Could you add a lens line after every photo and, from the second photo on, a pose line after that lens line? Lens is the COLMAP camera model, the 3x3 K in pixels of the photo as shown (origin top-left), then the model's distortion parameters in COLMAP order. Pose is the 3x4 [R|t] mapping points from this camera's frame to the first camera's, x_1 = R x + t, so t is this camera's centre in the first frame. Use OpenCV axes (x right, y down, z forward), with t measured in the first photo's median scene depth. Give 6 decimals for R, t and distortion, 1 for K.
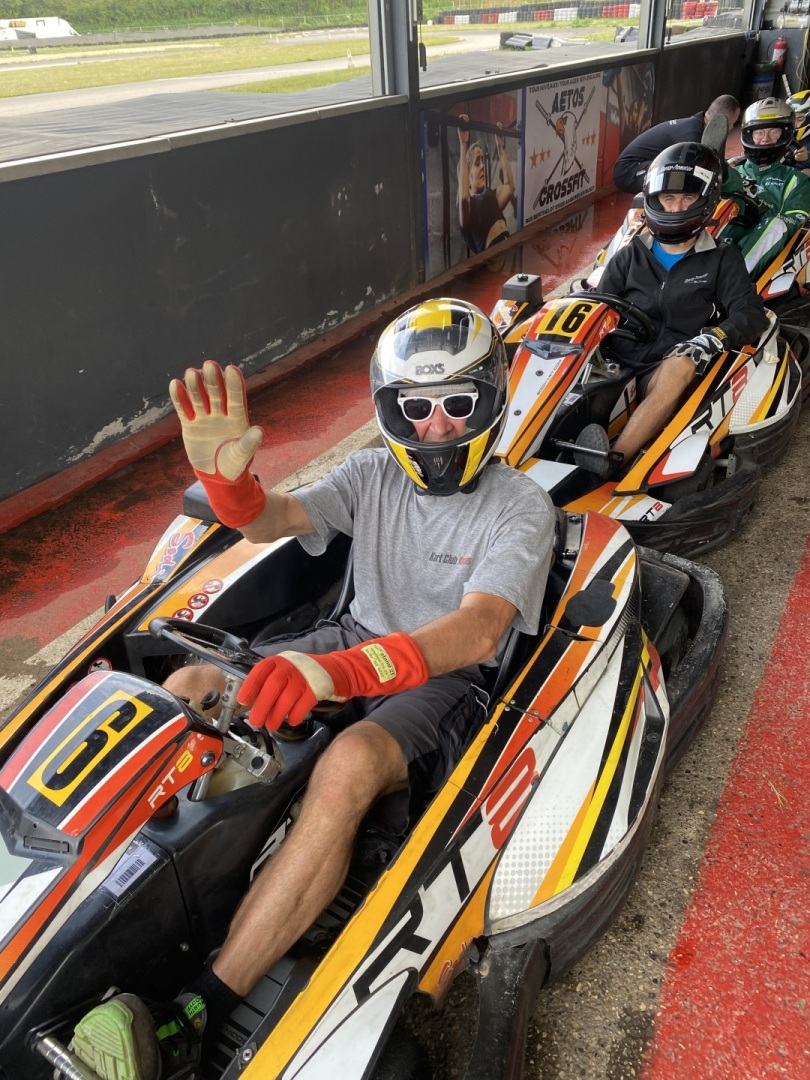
lens RADIAL K [[826.0, 0, 393.0], [0, 826.0, 524.1], [0, 0, 1]] dist [0.026989, -0.029352]
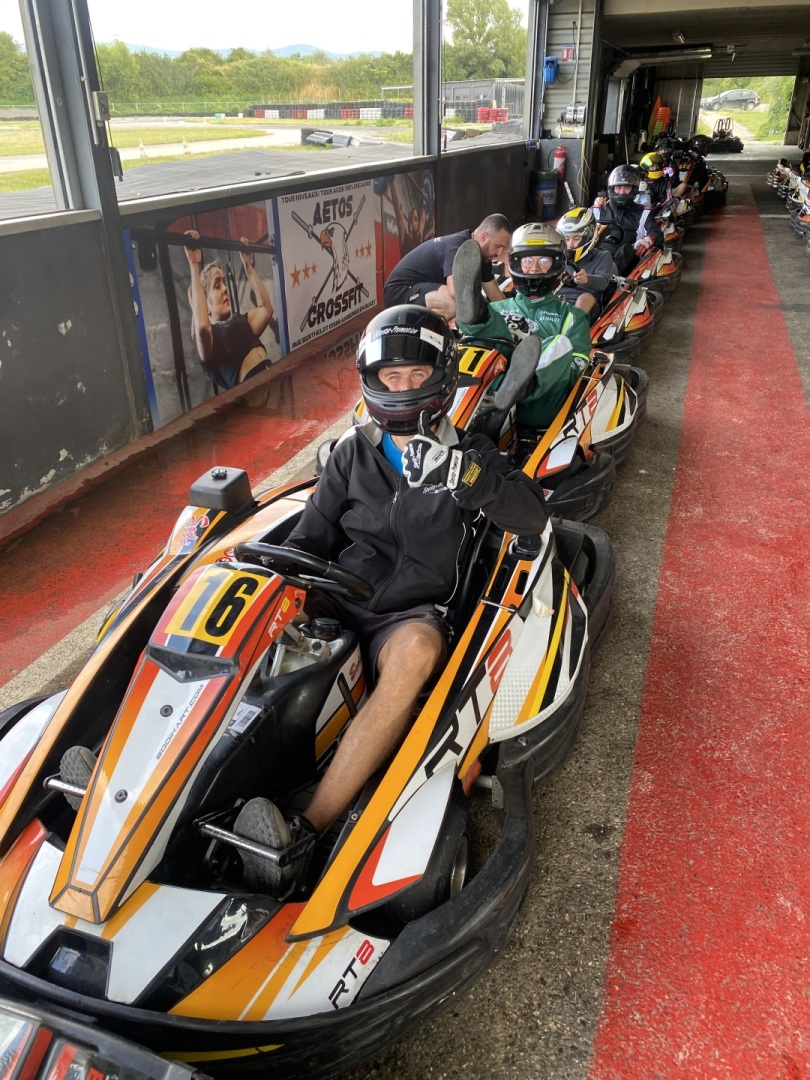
lens RADIAL K [[826.0, 0, 400.2], [0, 826.0, 538.2], [0, 0, 1]] dist [0.026989, -0.029352]
pose [[0.979136, -0.057243, 0.194978, 0.113523], [0.071381, 0.995245, -0.066268, -0.124204], [-0.190258, 0.078803, 0.978566, 0.184969]]
